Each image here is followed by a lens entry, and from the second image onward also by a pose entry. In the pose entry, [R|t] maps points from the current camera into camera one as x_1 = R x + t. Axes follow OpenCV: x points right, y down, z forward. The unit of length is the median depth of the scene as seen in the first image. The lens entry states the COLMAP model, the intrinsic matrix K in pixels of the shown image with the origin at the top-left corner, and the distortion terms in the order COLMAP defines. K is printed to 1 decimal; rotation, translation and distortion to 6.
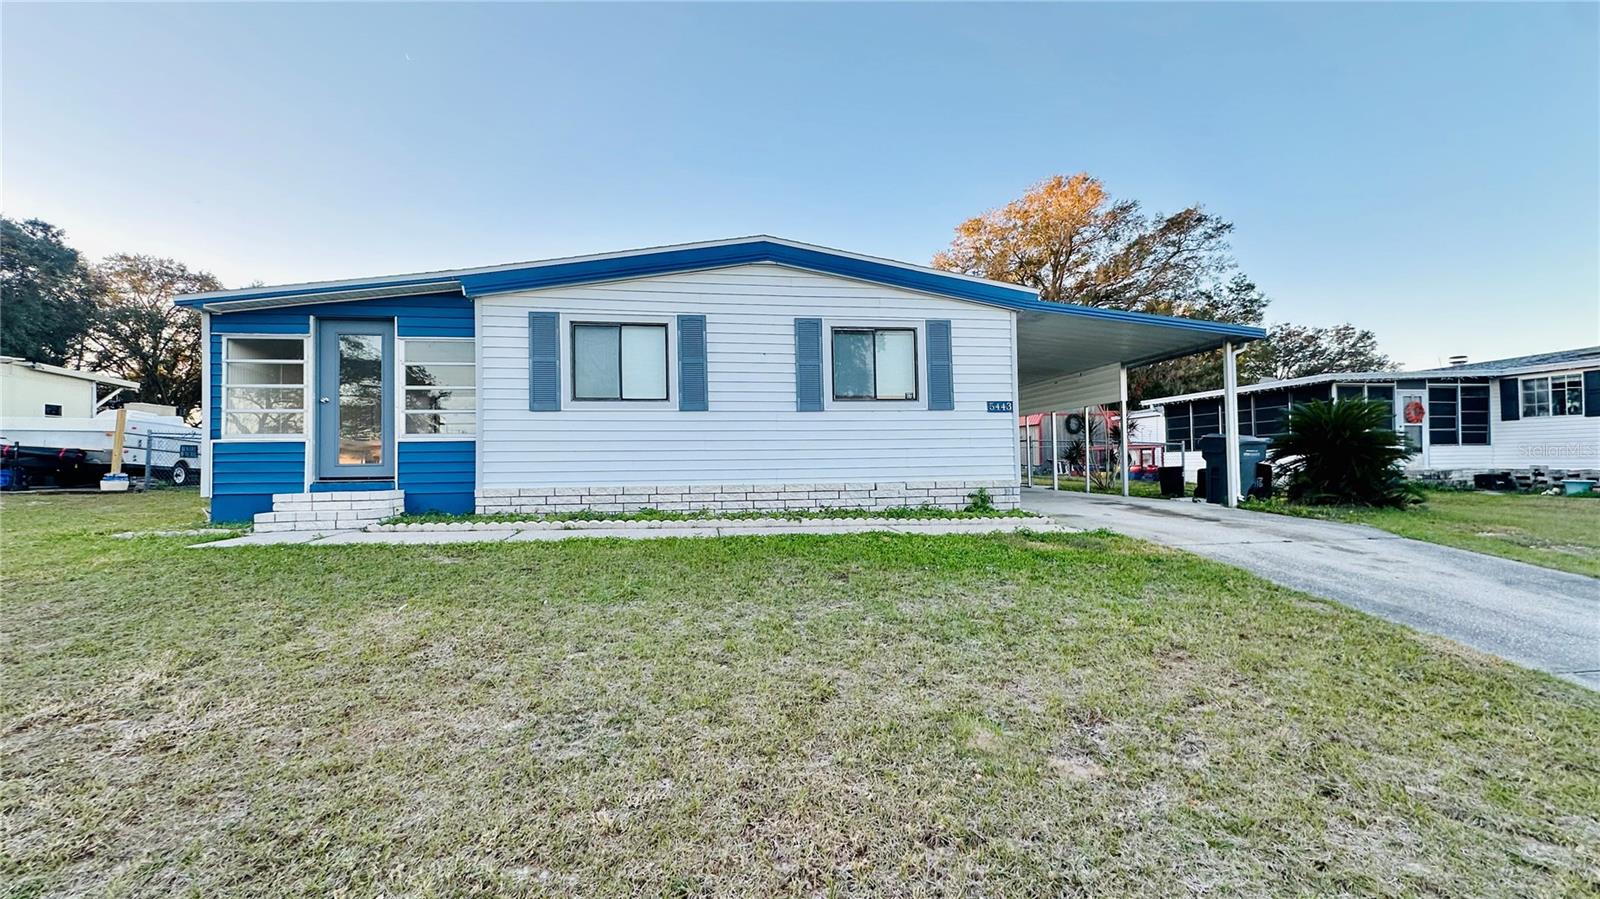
lens RADIAL K [[637.5, 0, 798.8], [0, 637.5, 449.7], [0, 0, 1]] dist [-0.002273, 0.000385]
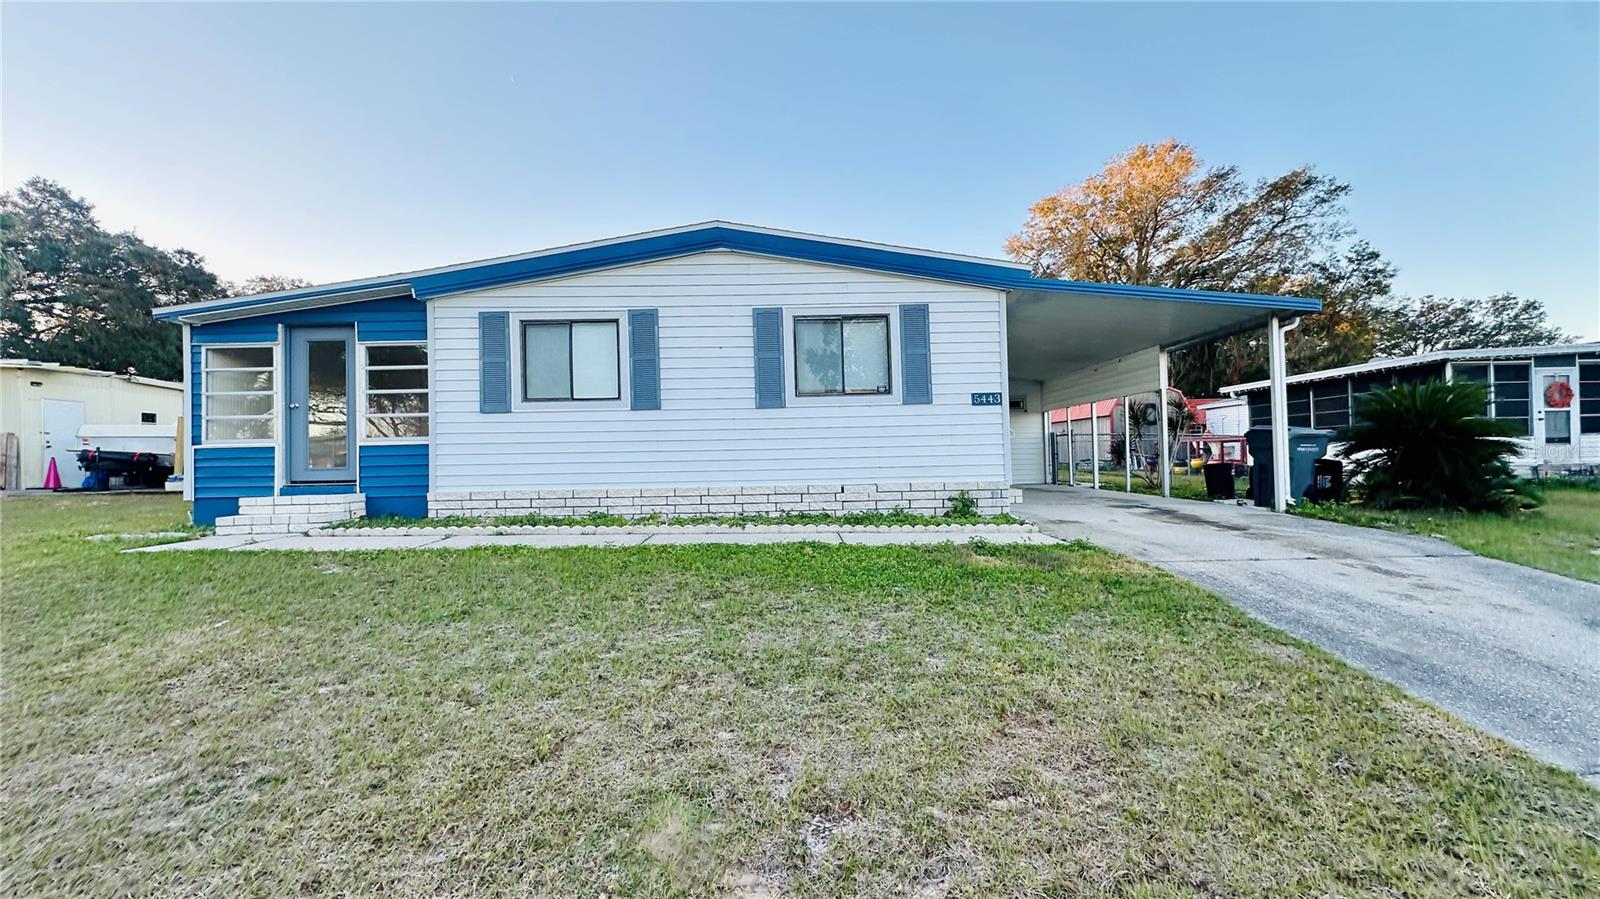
lens RADIAL K [[637.5, 0, 798.4], [0, 637.5, 449.9], [0, 0, 1]] dist [-0.002273, 0.000385]
pose [[0.990868, -0.008741, -0.134553, 0.186436], [0.009922, 0.999918, 0.008111, -0.006664], [0.134471, -0.009372, 0.990873, 0.086222]]
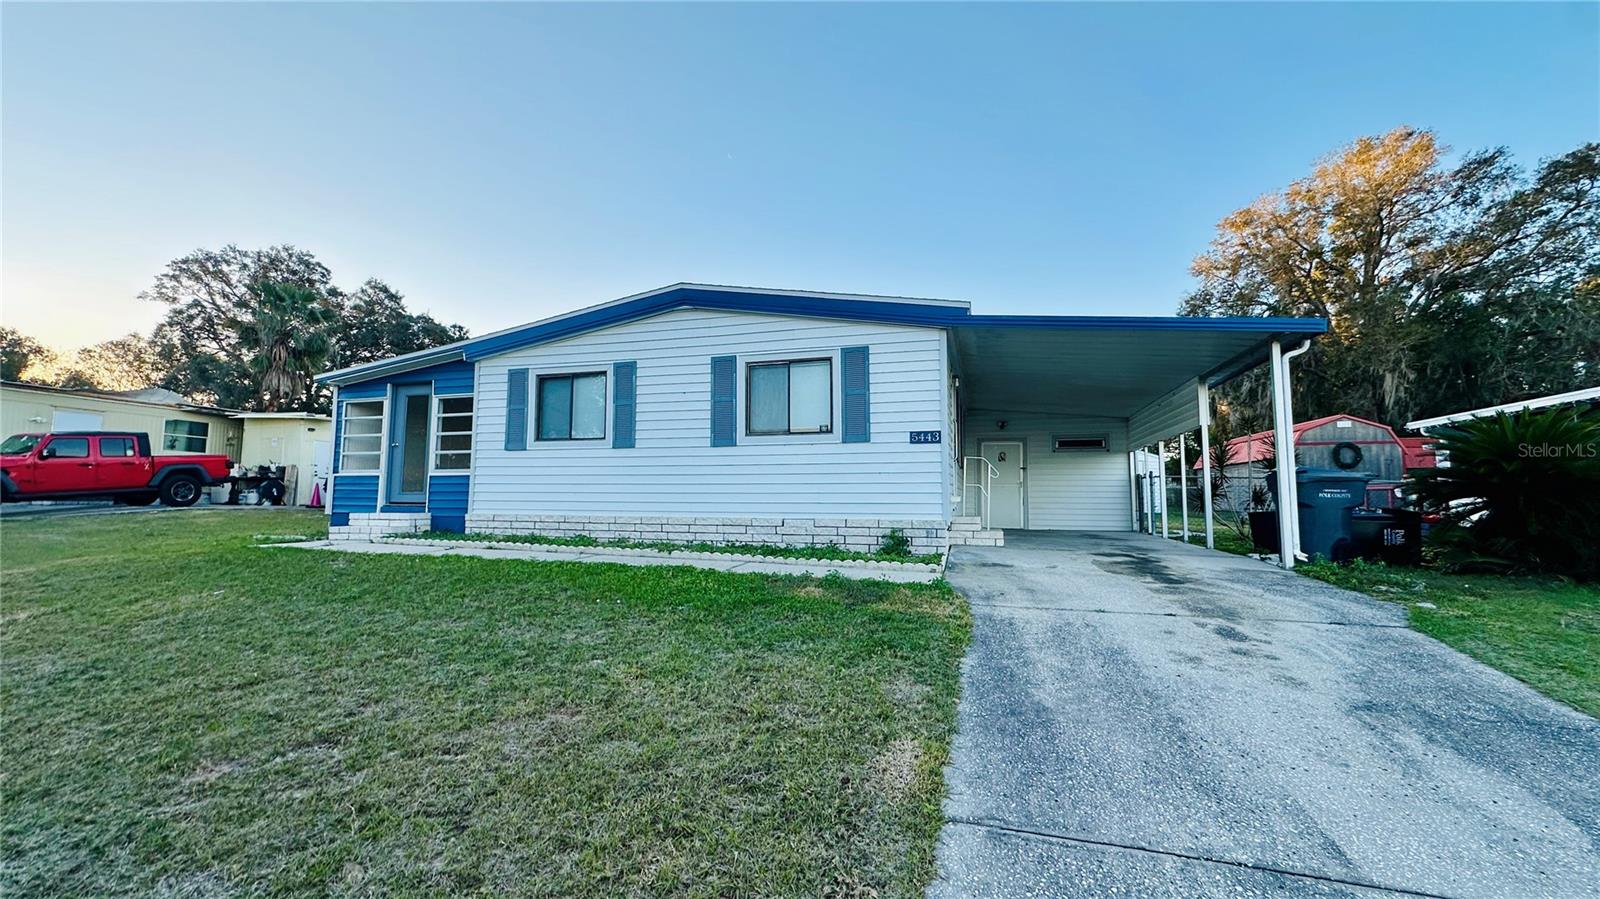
lens RADIAL K [[637.5, 0, 797.8], [0, 637.5, 448.4], [0, 0, 1]] dist [-0.002273, 0.000385]
pose [[0.905911, -0.016887, -0.423131, 0.568493], [-0.008279, 0.998307, -0.057565, 0.000730], [0.423387, 0.055652, 0.904238, 0.130590]]
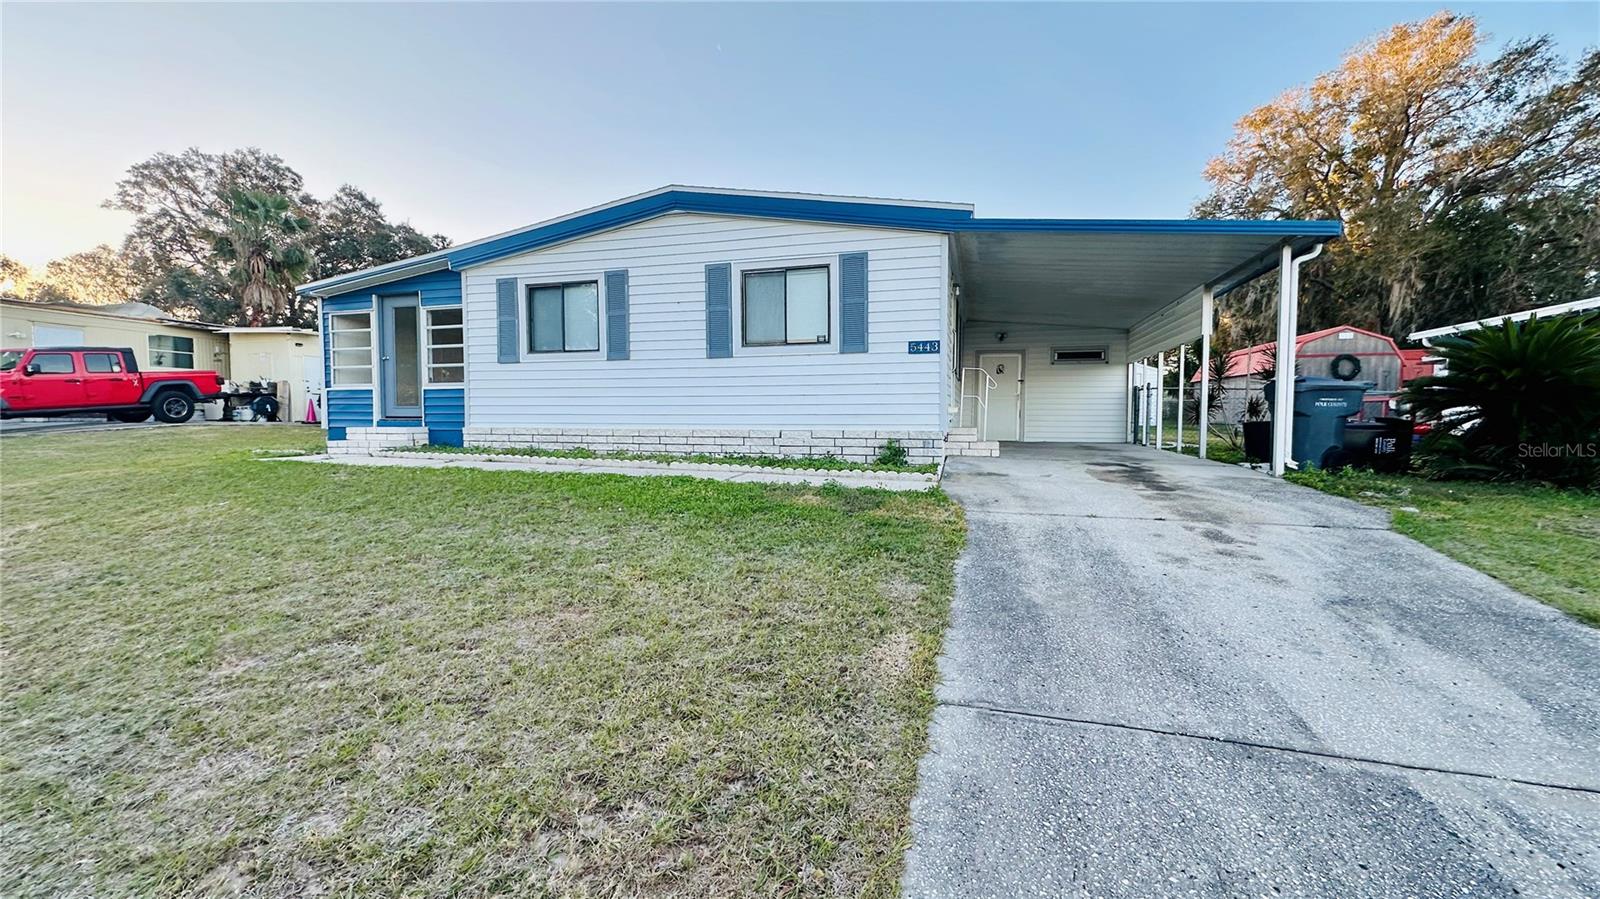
lens RADIAL K [[637.5, 0, 797.9], [0, 637.5, 448.9], [0, 0, 1]] dist [-0.002273, 0.000385]
pose [[0.908373, 0.035223, -0.416674, 0.566214], [-0.004295, 0.997180, 0.074931, 0.007497], [0.418138, -0.066275, 0.905963, 0.131957]]
